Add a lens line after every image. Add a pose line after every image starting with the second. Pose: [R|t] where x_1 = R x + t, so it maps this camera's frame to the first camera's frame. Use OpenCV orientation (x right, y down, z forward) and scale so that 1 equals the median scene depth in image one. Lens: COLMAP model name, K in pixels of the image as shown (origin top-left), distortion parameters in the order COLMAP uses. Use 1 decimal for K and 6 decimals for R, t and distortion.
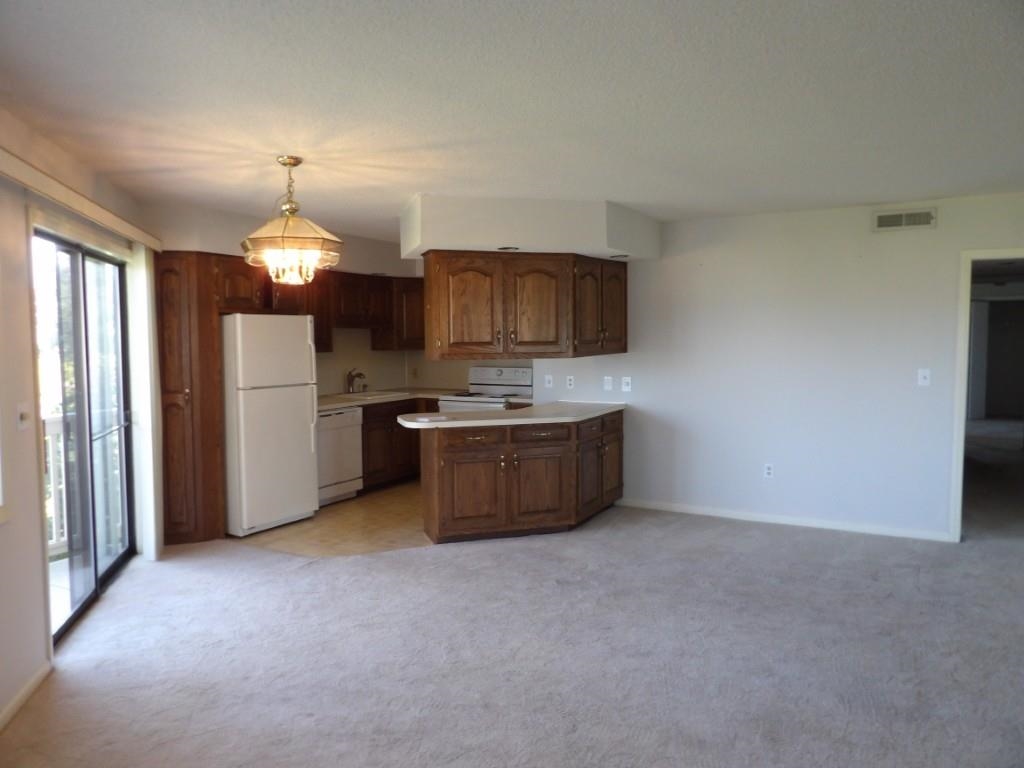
lens RADIAL K [[741.2, 0, 508.2], [0, 741.2, 384.1], [0, 0, 1]] dist [-0.027765, 0.039315]
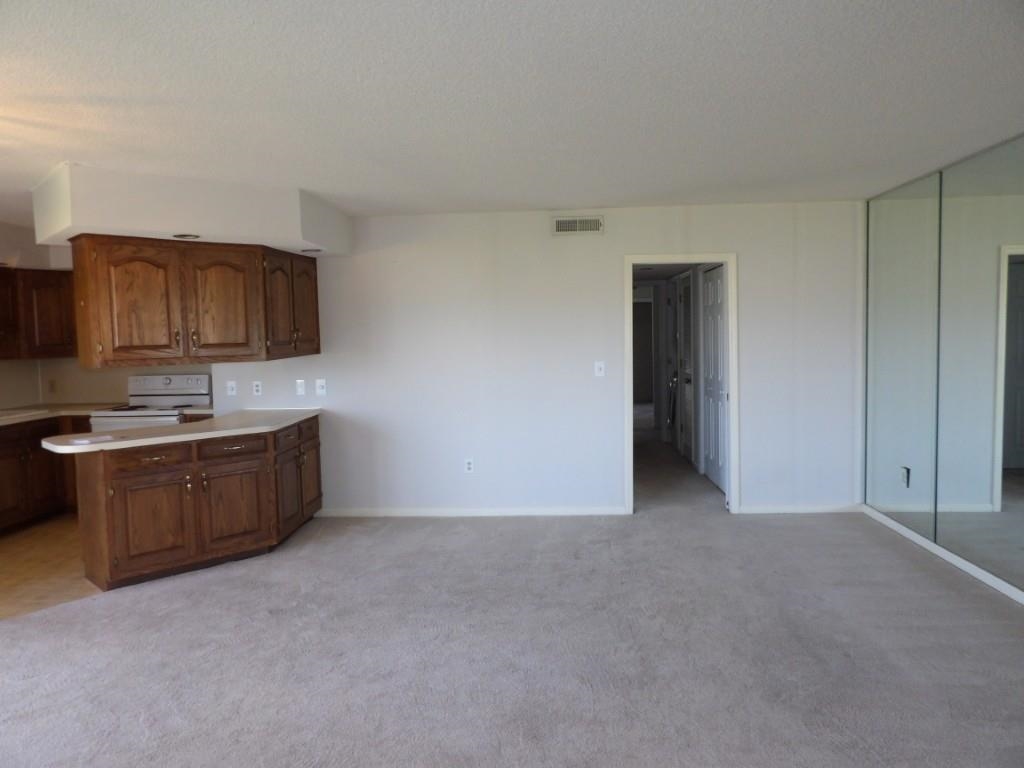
lens RADIAL K [[741.2, 0, 511.3], [0, 741.2, 383.2], [0, 0, 1]] dist [-0.027765, 0.039315]
pose [[0.897457, -0.042533, 0.439046, -0.043841], [0.044551, 0.998991, 0.005710, 0.000154], [-0.438845, 0.014435, 0.898447, 0.060955]]
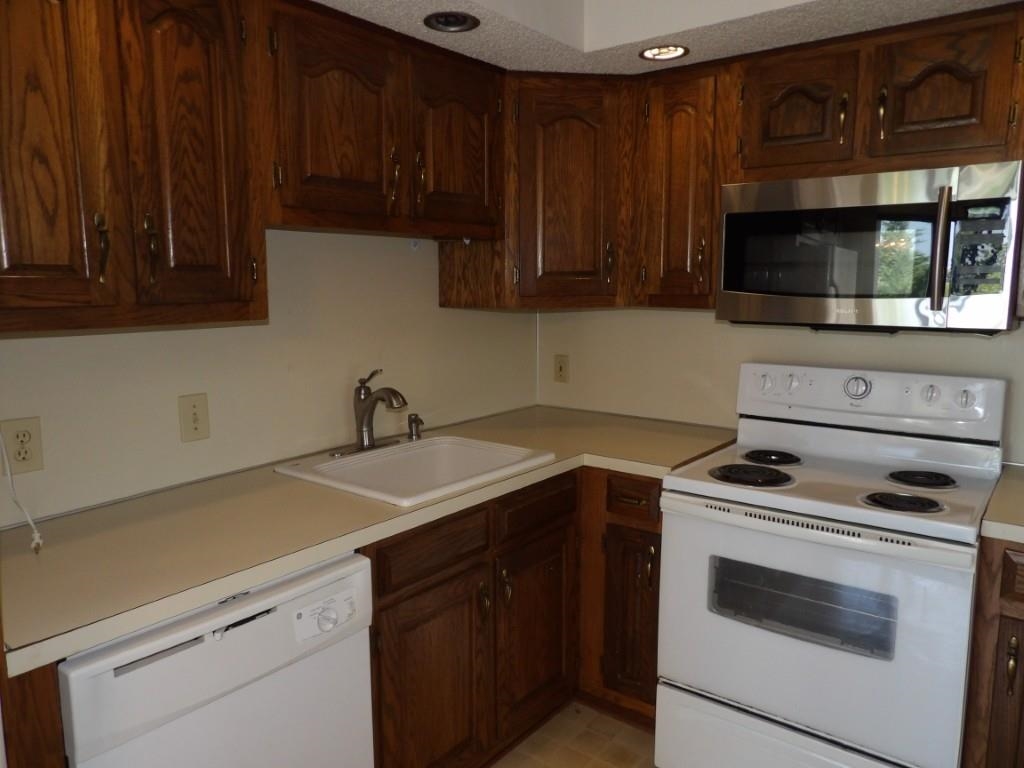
lens RADIAL K [[741.2, 0, 506.0], [0, 741.2, 379.9], [0, 0, 1]] dist [-0.027765, 0.039315]
pose [[0.987506, 0.022498, -0.155965, -0.153706], [-0.011398, 0.997361, 0.071701, -0.055999], [0.157167, -0.069028, 0.985157, 1.010004]]
